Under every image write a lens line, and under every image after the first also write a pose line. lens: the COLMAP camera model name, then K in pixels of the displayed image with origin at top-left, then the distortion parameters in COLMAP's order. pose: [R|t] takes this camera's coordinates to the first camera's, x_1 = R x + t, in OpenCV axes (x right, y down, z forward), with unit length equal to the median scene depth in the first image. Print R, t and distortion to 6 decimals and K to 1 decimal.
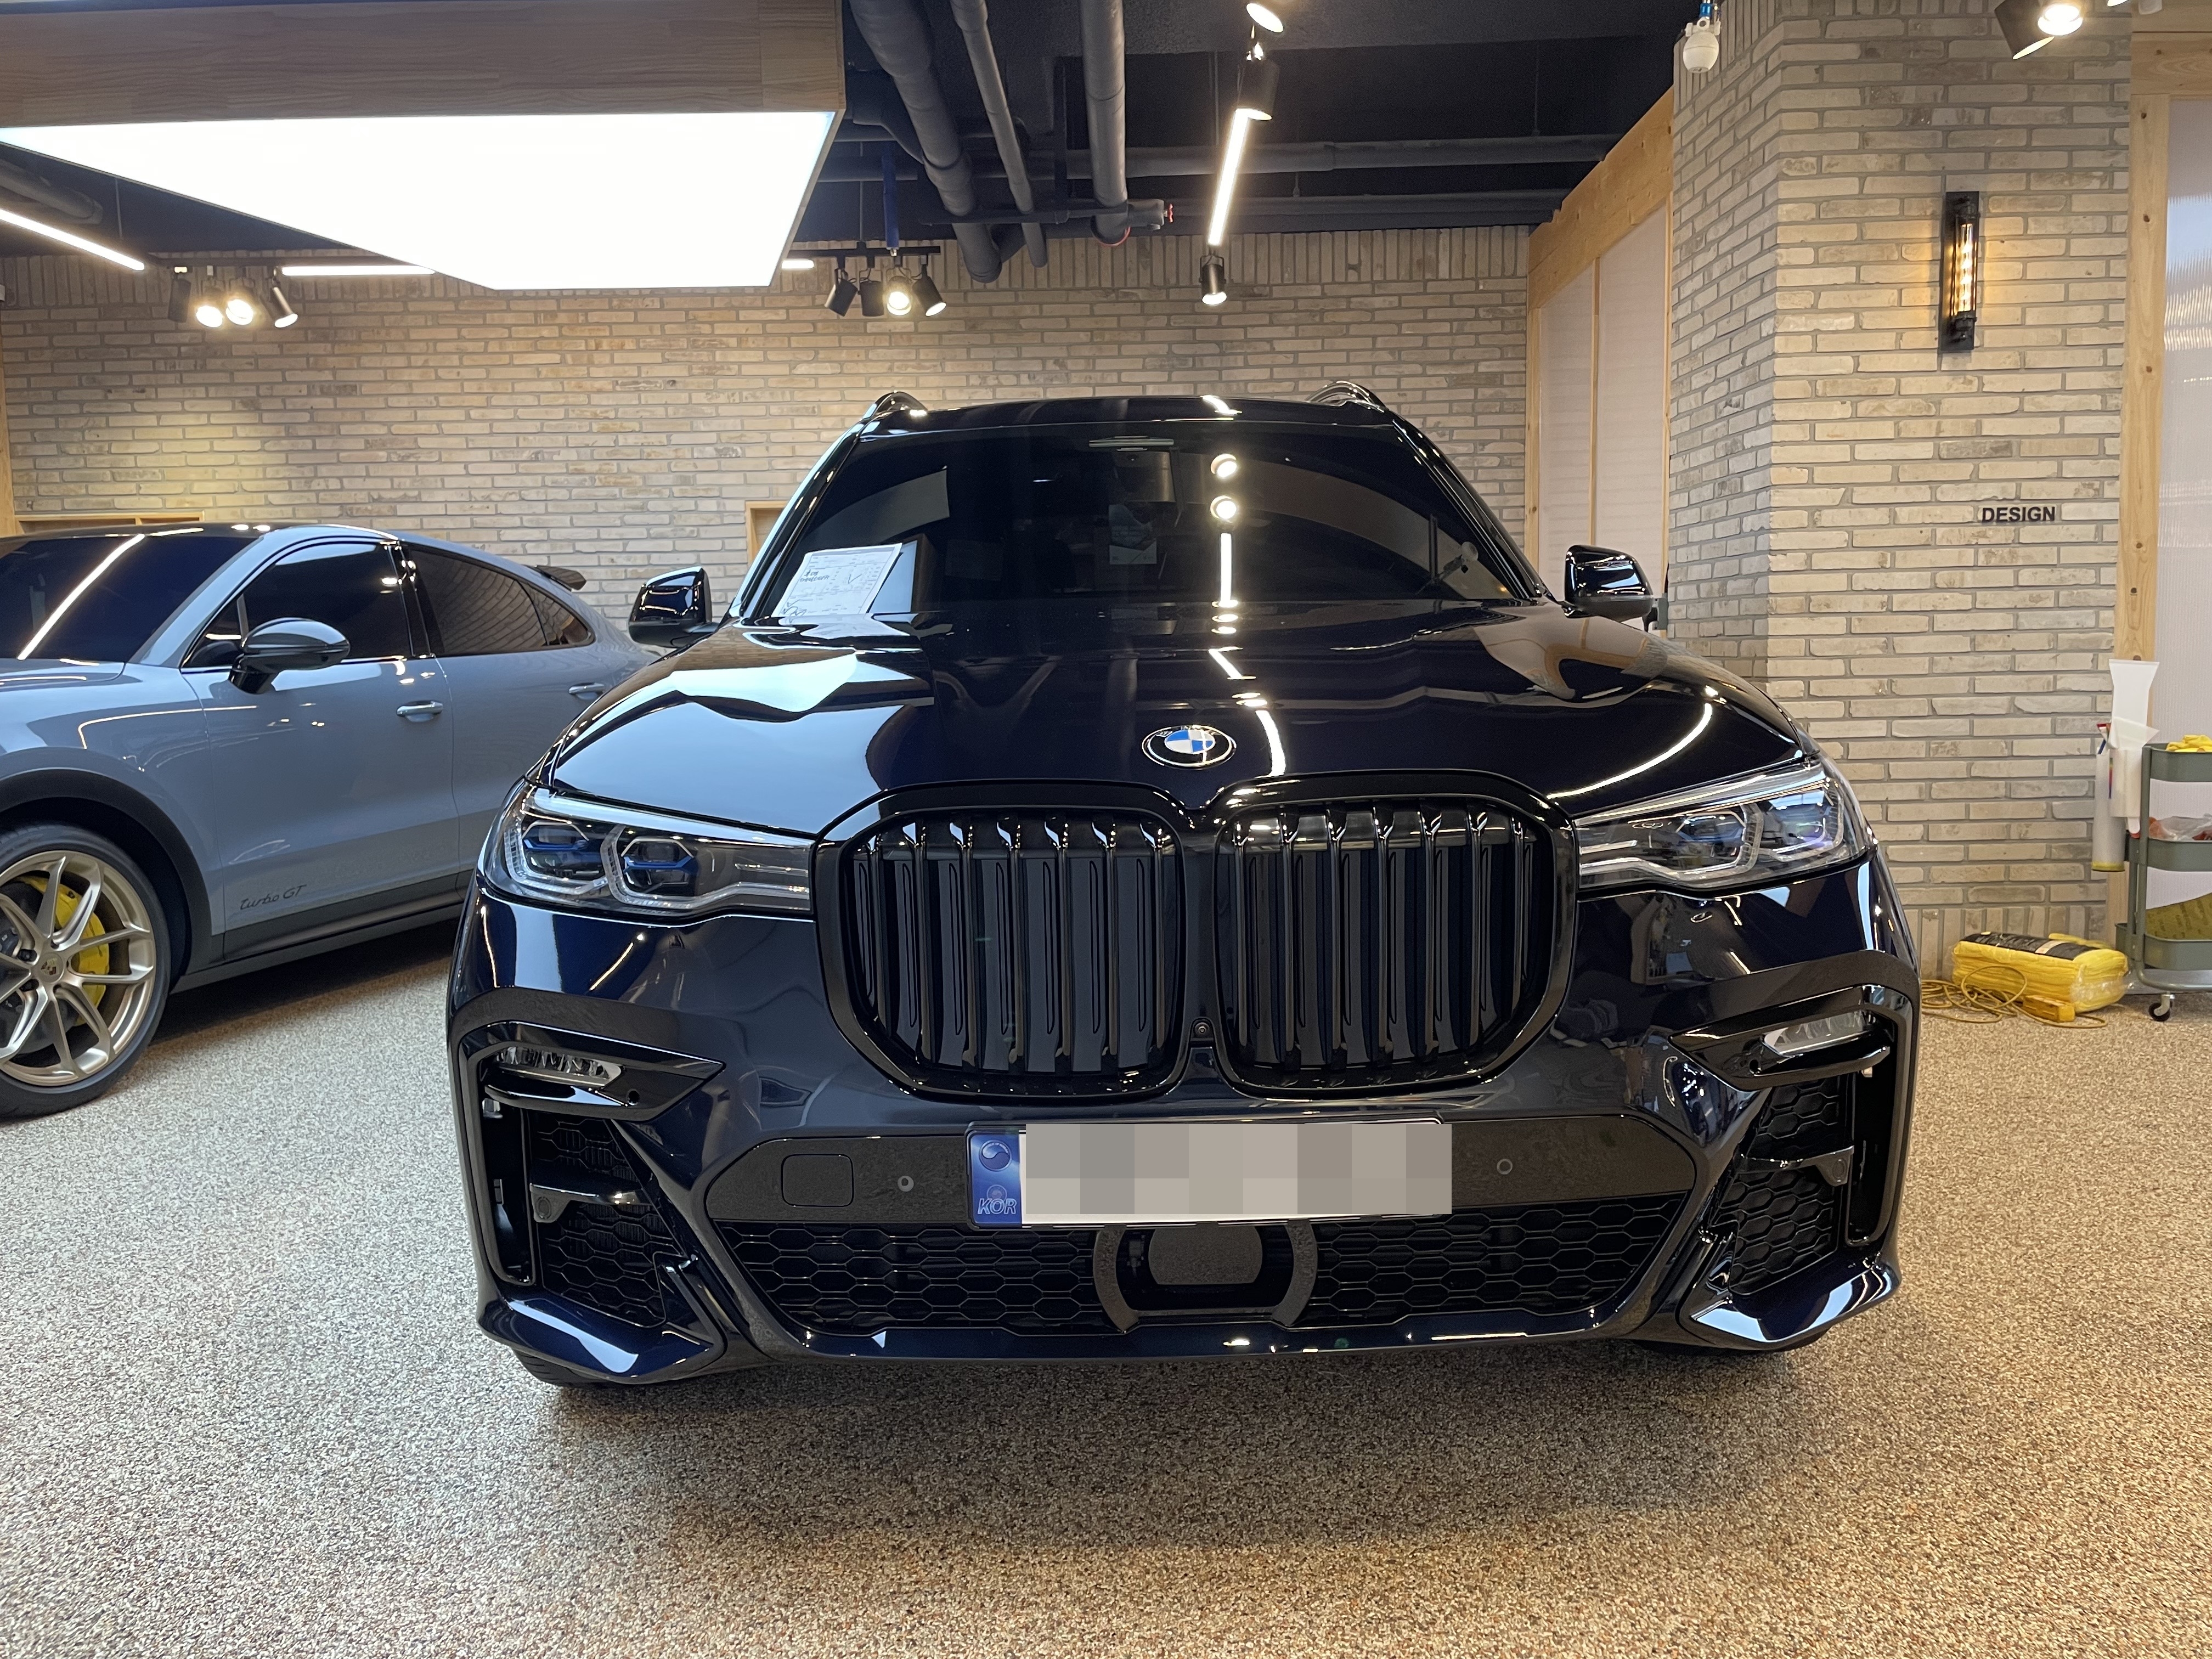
lens RADIAL K [[1676.2, 0, 1115.3], [0, 1676.2, 828.3], [0, 0, 1]] dist [0.091230, -0.109647]
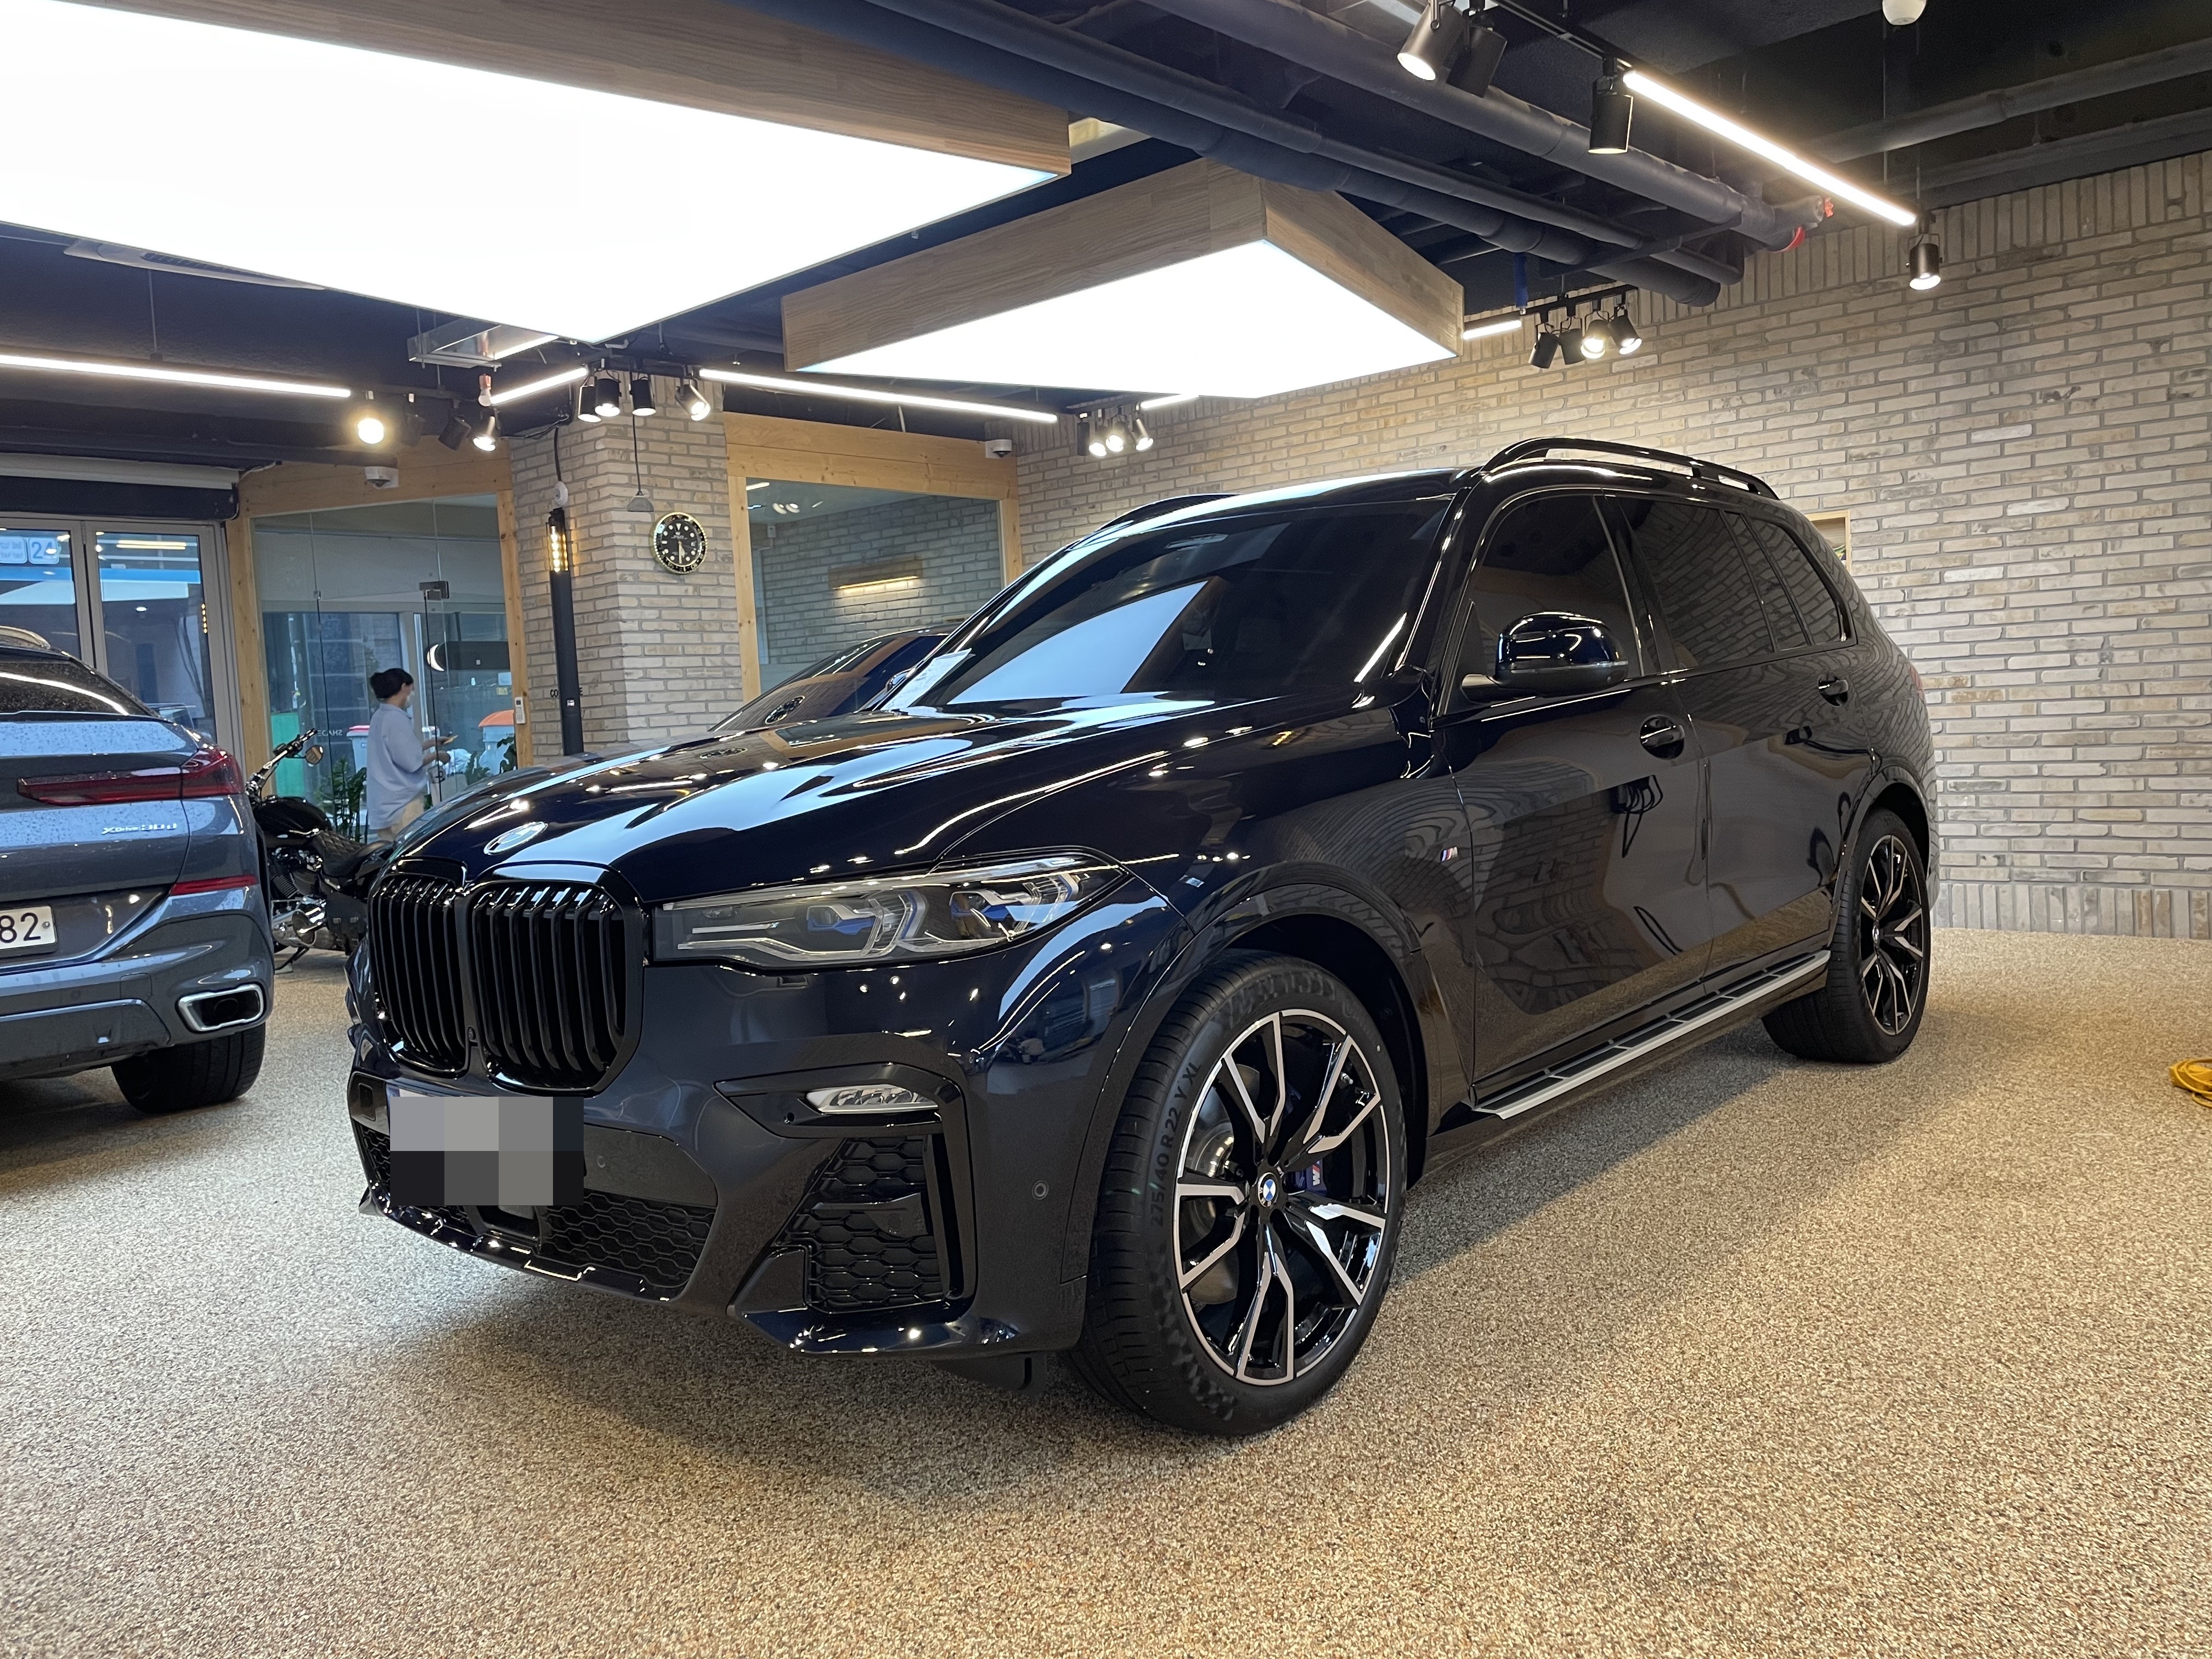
lens RADIAL K [[1676.2, 0, 1115.3], [0, 1676.2, 828.3], [0, 0, 1]] dist [0.091230, -0.109647]
pose [[0.743006, 0.030427, -0.668592, 0.318691], [-0.034897, 0.999368, 0.006699, -0.019774], [0.668374, 0.018354, 0.743599, 0.060159]]
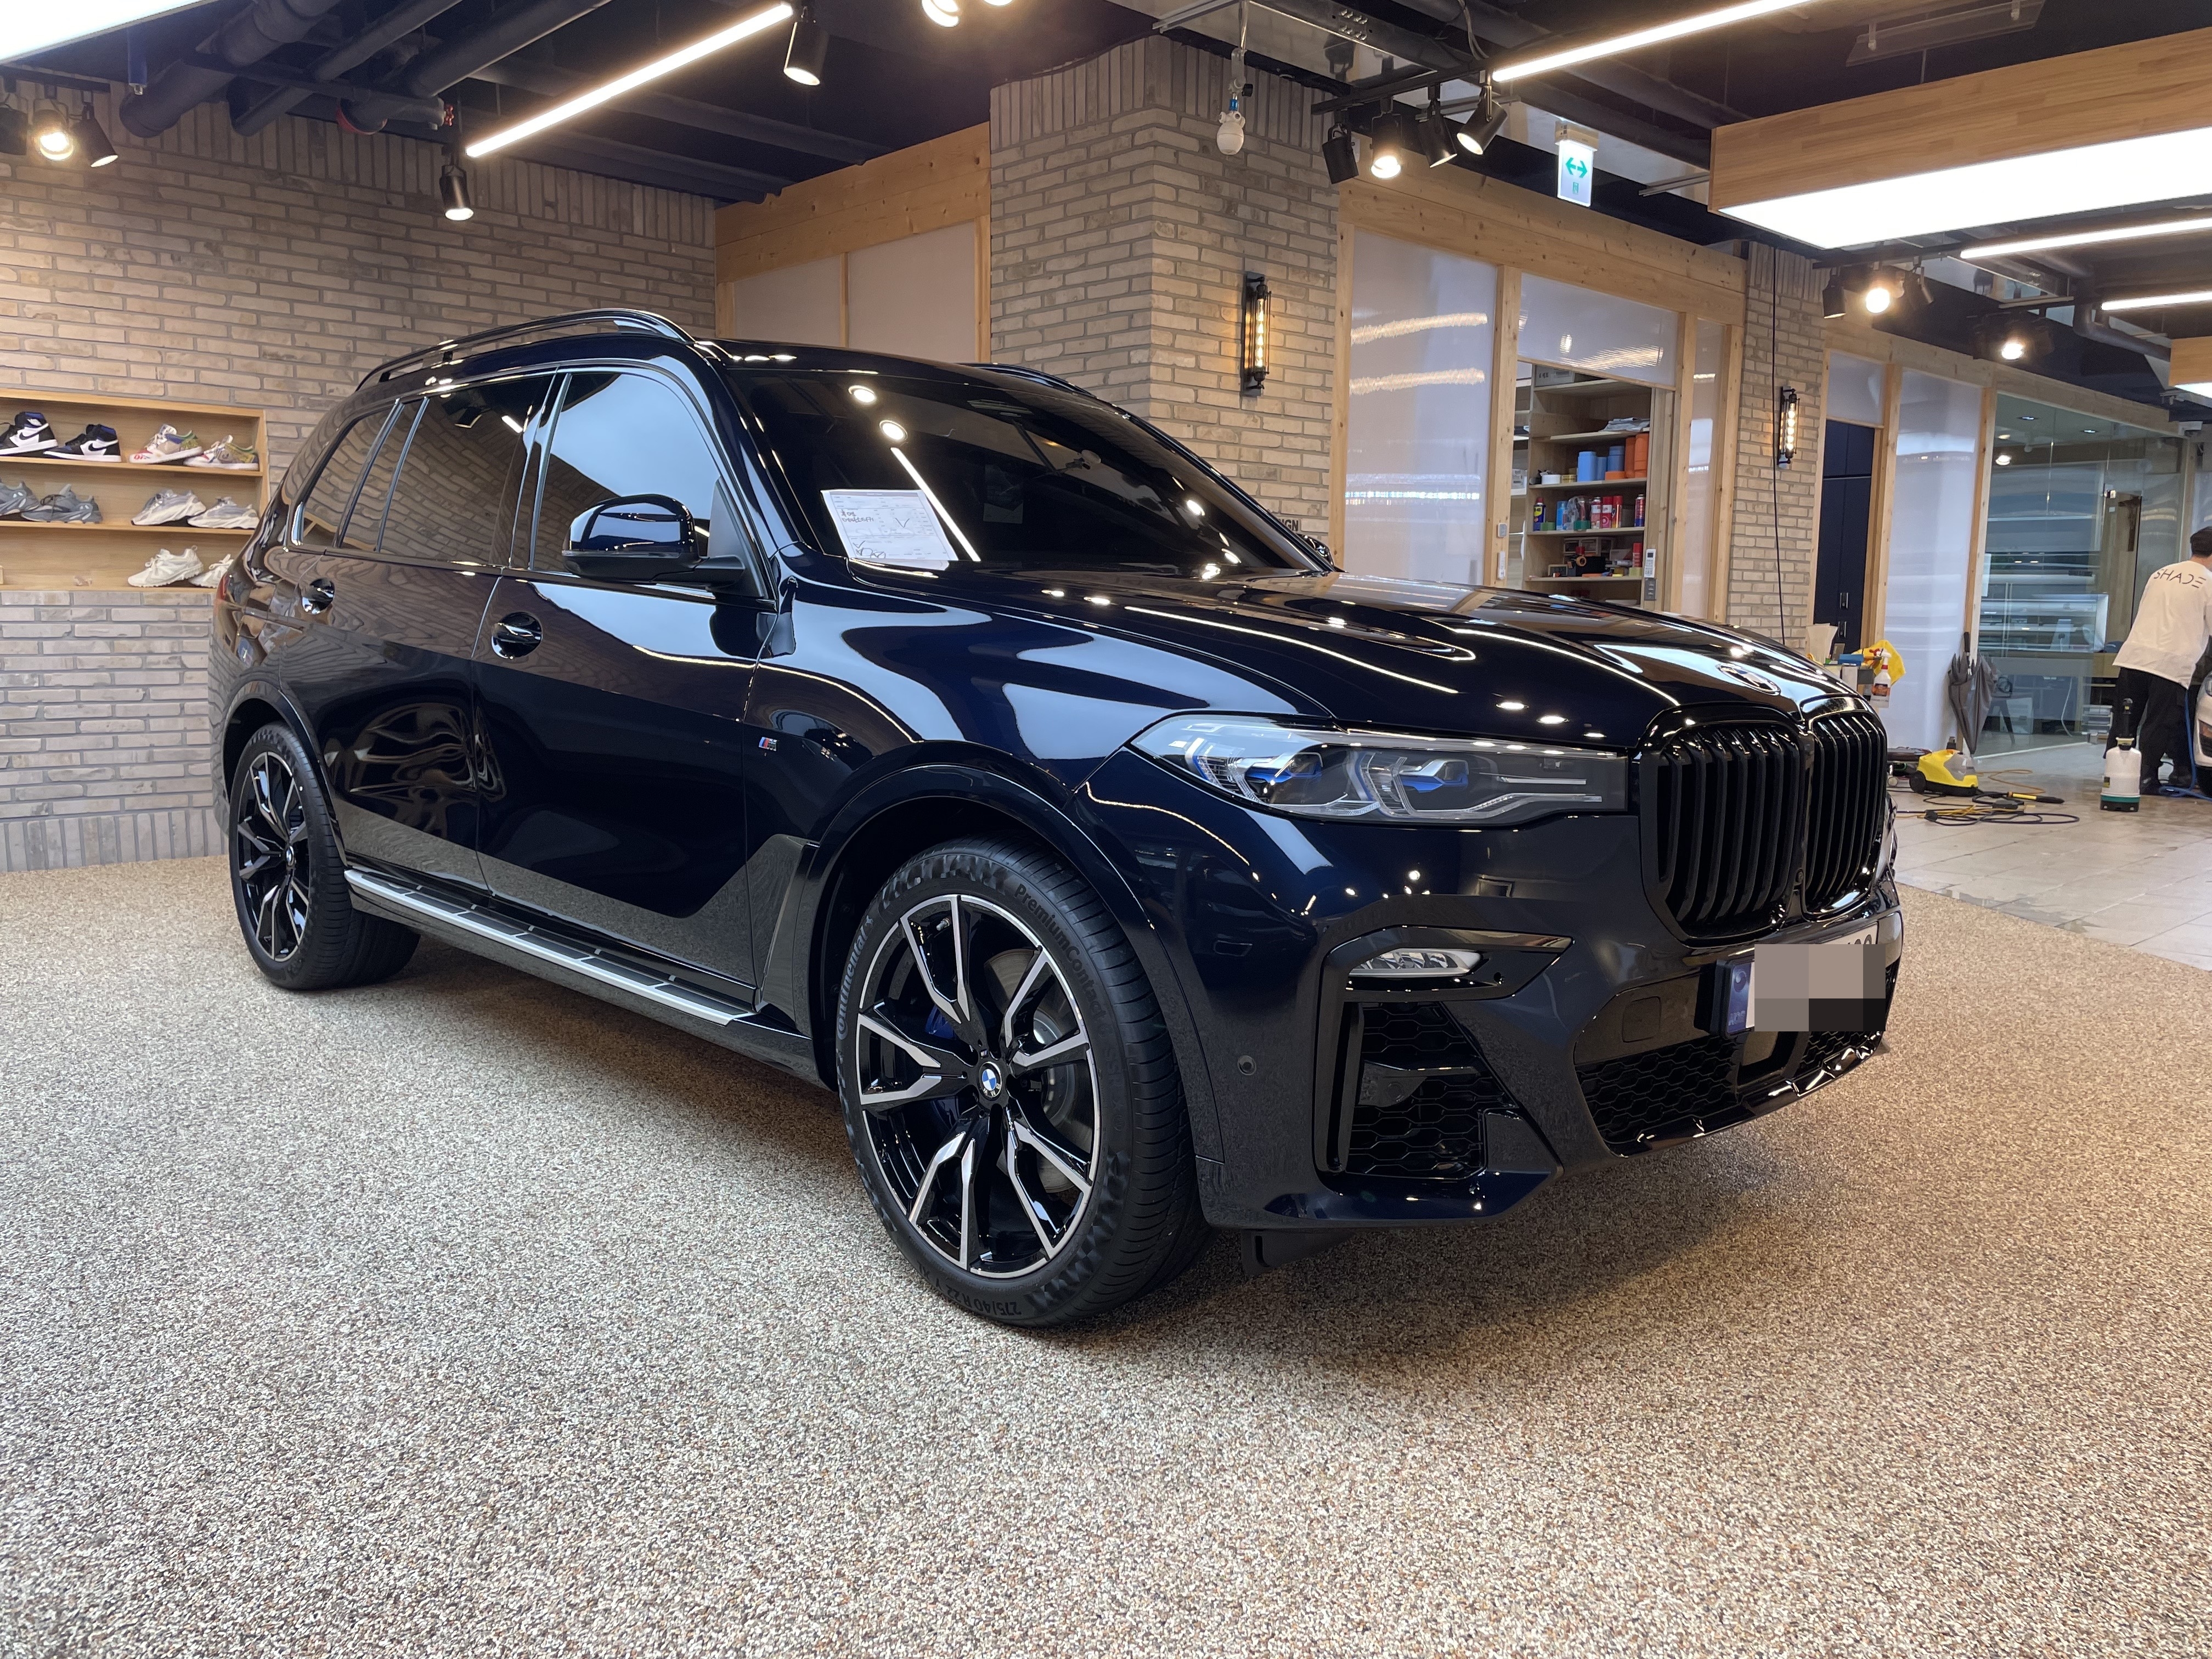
lens RADIAL K [[1676.2, 0, 1115.3], [0, 1676.2, 828.3], [0, 0, 1]] dist [0.091230, -0.109647]
pose [[0.731598, -0.057163, 0.679335, -0.300913], [0.043459, 0.998362, 0.037204, -0.000190], [-0.680349, 0.002305, 0.732885, 0.075717]]
